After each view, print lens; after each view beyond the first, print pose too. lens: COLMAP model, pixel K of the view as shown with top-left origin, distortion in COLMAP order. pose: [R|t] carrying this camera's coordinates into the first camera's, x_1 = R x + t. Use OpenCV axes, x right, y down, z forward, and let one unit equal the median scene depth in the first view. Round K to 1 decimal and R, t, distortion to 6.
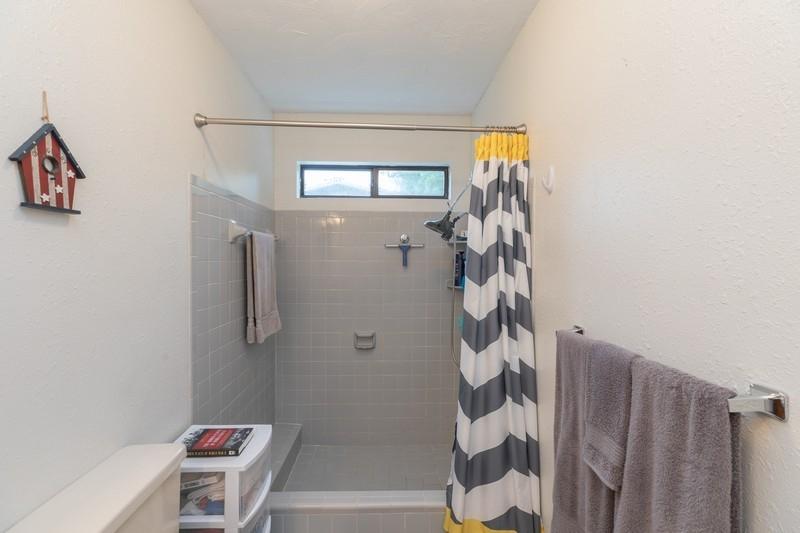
lens RADIAL K [[359.0, 0, 398.8], [0, 359.0, 269.1], [0, 0, 1]] dist [0.009431, -0.002057]
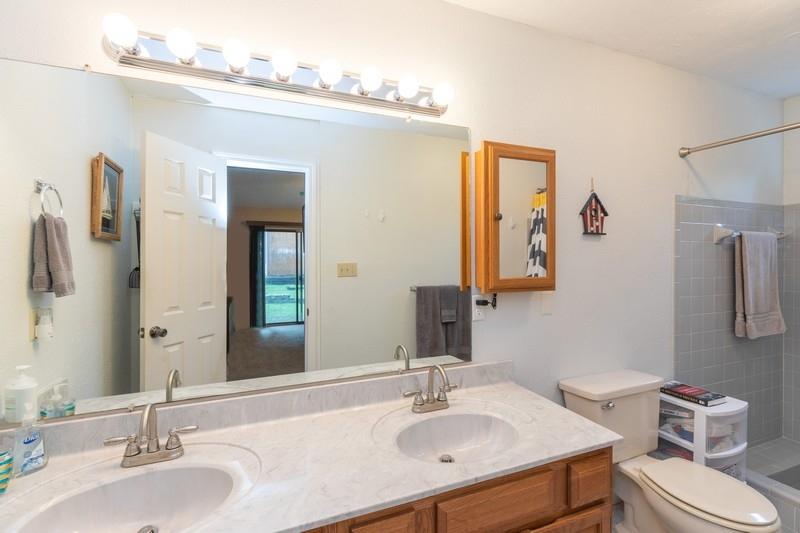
lens RADIAL K [[359.0, 0, 398.5], [0, 359.0, 264.2], [0, 0, 1]] dist [0.009431, -0.002057]
pose [[0.339126, -0.001589, -0.940739, 0.400214], [-0.019752, 0.999766, -0.008810, 0.032625], [0.940533, 0.021570, 0.339016, -0.499885]]
